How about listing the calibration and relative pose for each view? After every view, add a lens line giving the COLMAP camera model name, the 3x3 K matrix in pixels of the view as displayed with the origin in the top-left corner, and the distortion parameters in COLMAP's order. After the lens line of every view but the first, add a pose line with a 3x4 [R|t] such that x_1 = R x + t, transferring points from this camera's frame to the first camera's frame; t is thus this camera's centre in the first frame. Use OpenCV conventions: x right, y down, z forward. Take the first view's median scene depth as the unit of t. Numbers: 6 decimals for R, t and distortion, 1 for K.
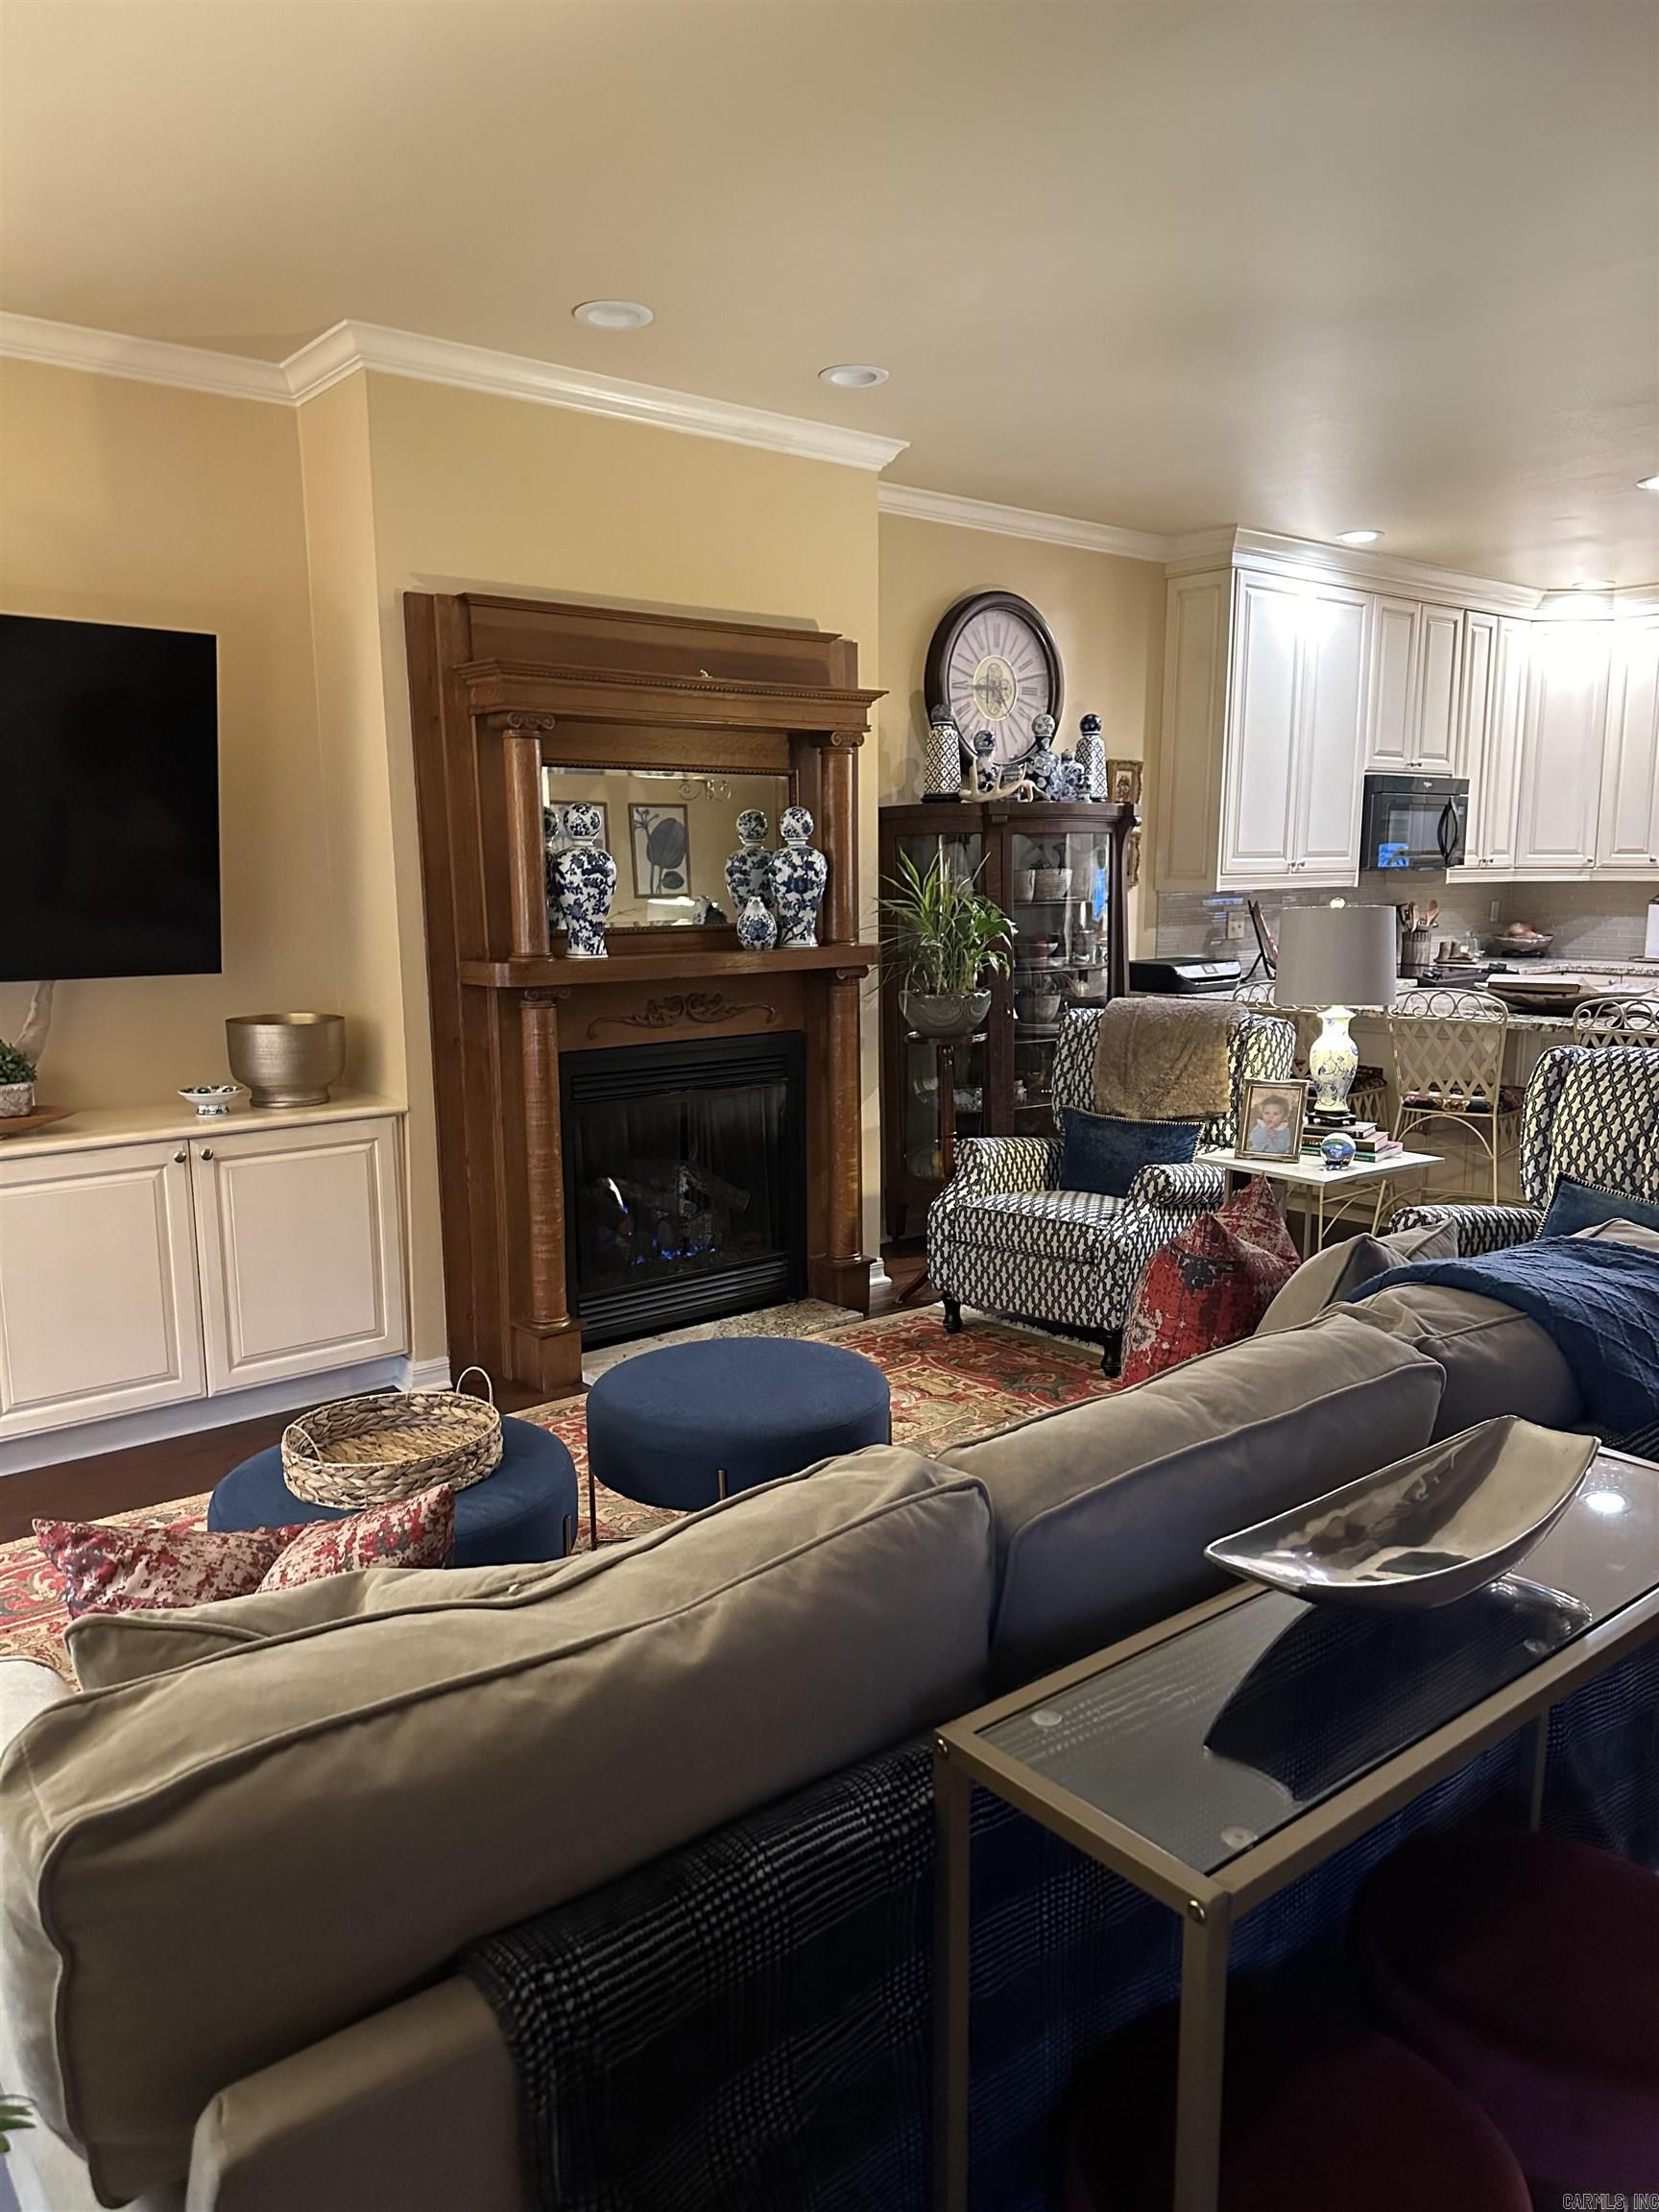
lens RADIAL K [[1572.2, 0, 828.7], [0, 1572.2, 1100.6], [0, 0, 1]] dist [0.003616, -0.012947]
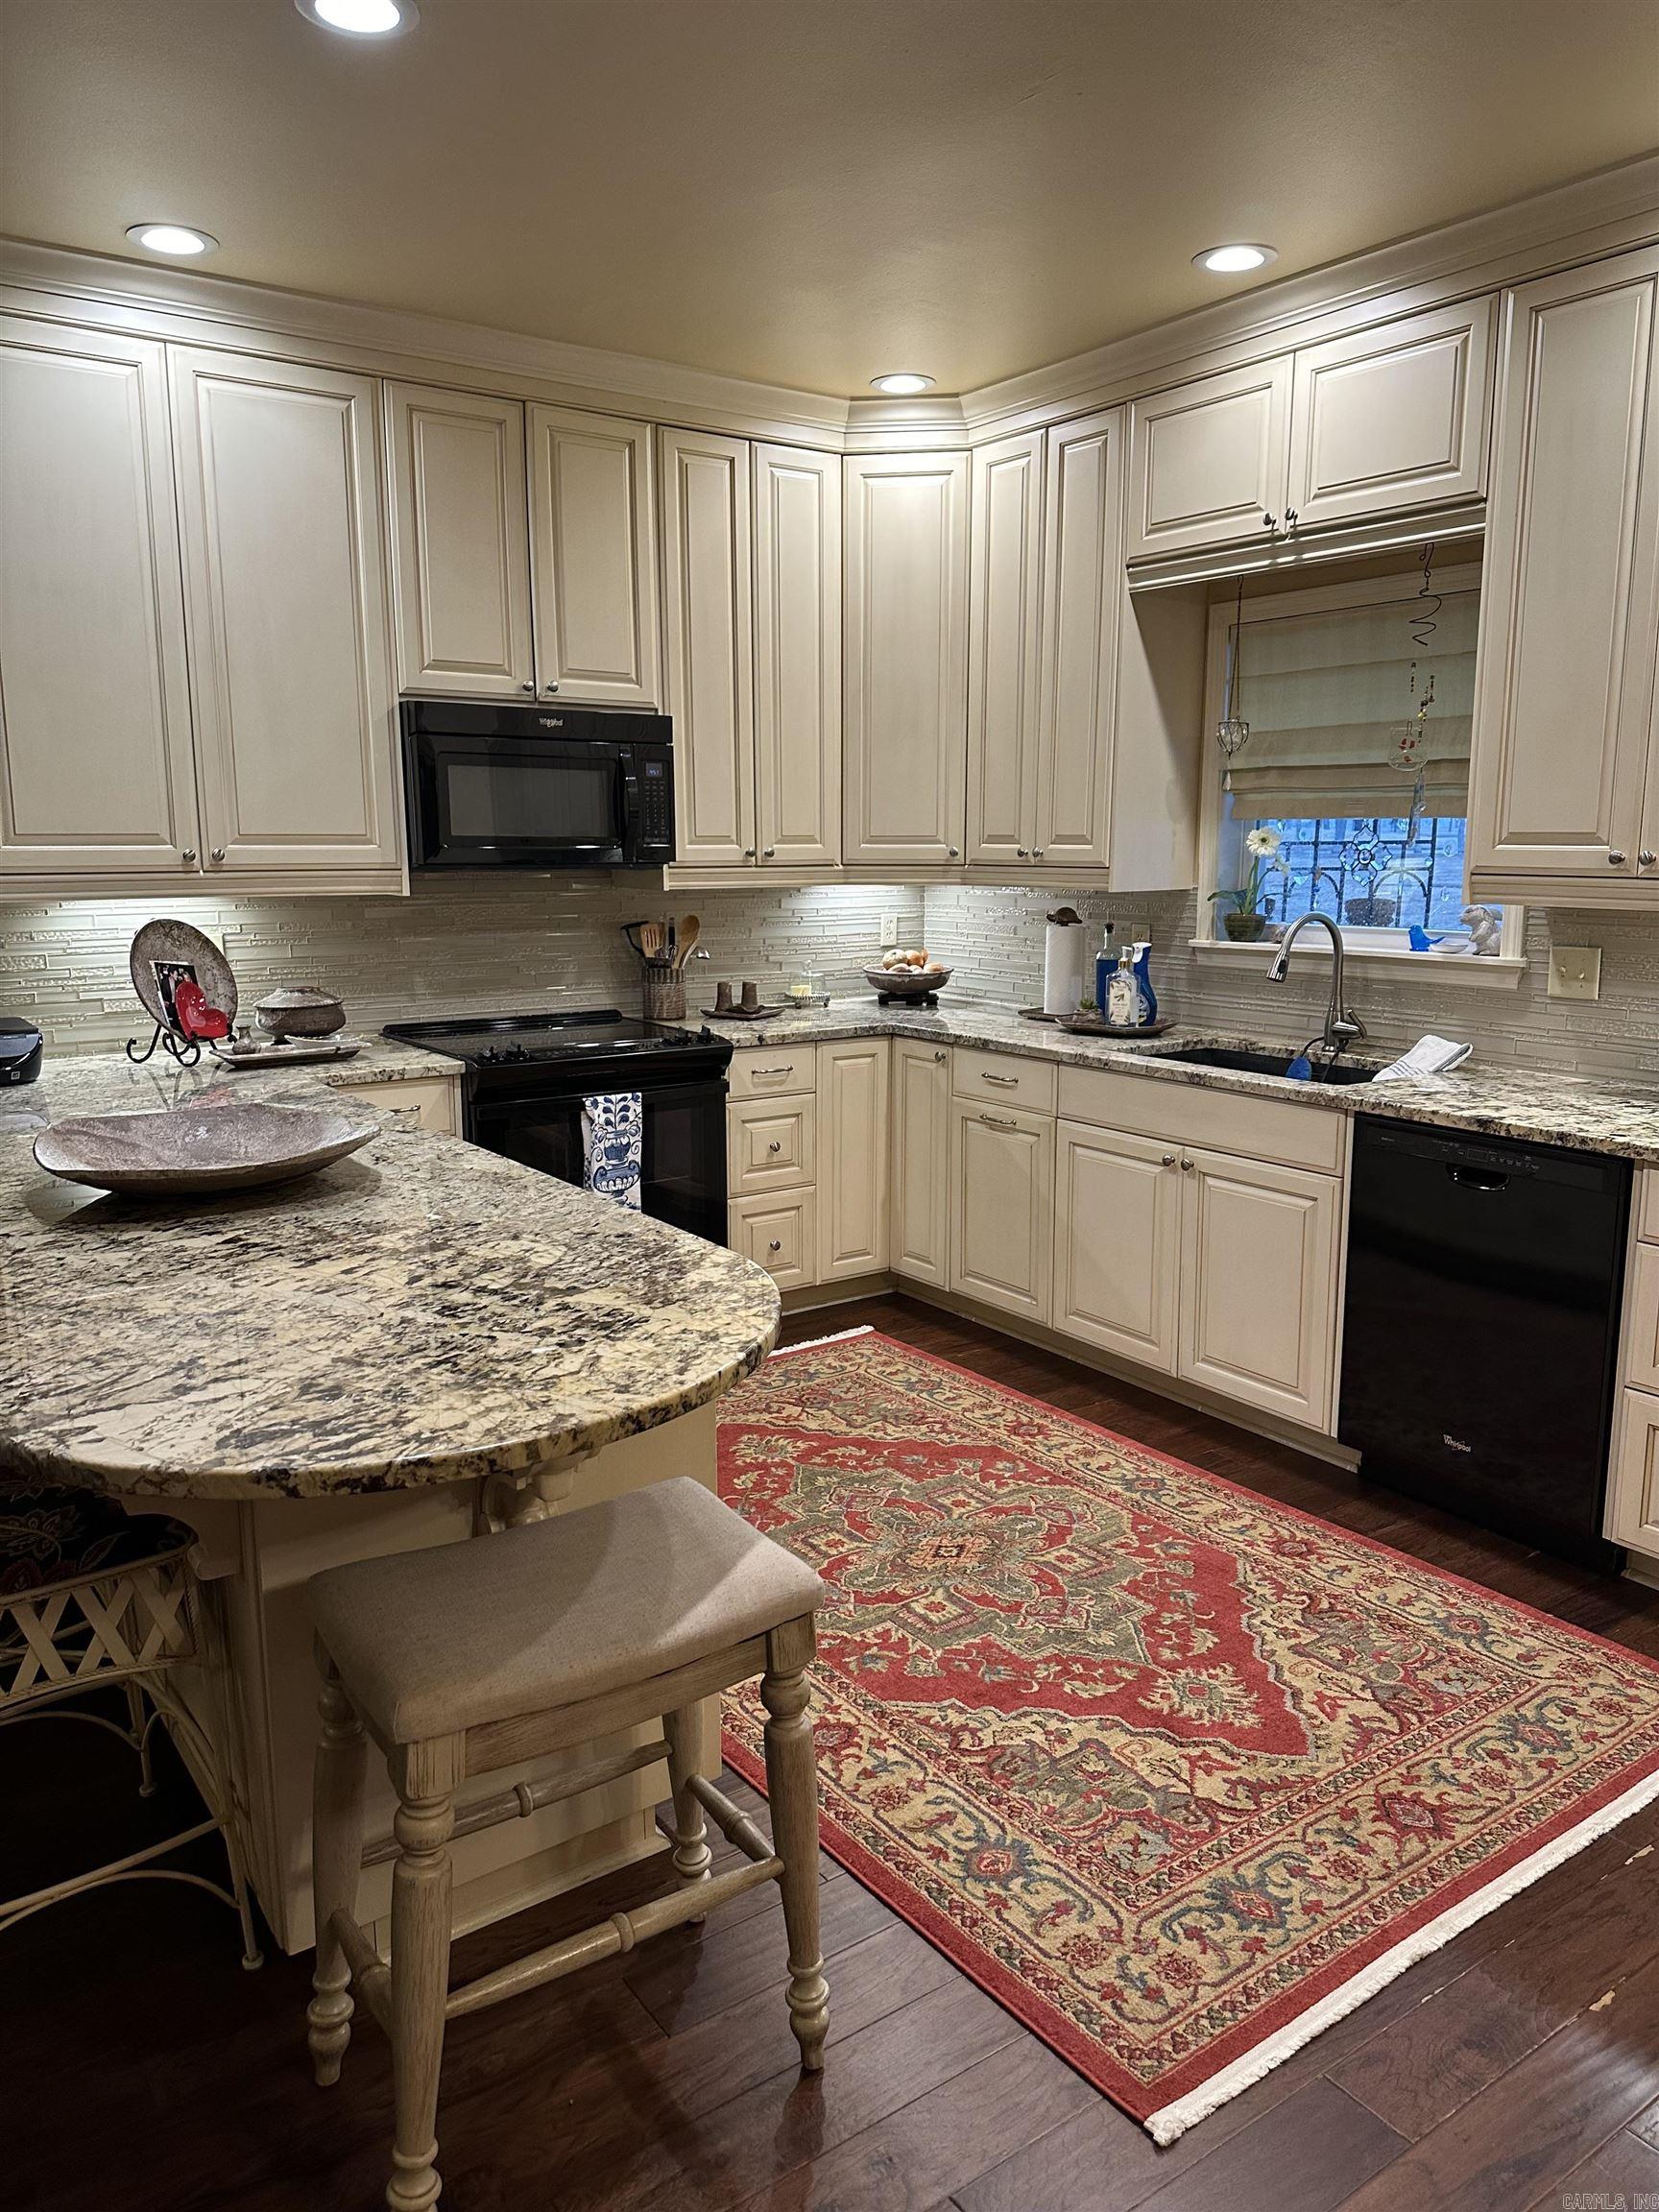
lens RADIAL K [[1572.2, 0, 827.2], [0, 1572.2, 1108.3], [0, 0, 1]] dist [0.003616, -0.012947]
pose [[0.997656, 0.020595, -0.065256, 0.514904], [-0.019473, 0.999652, 0.017782, -0.068900], [0.065600, -0.016470, 0.997710, 0.416482]]
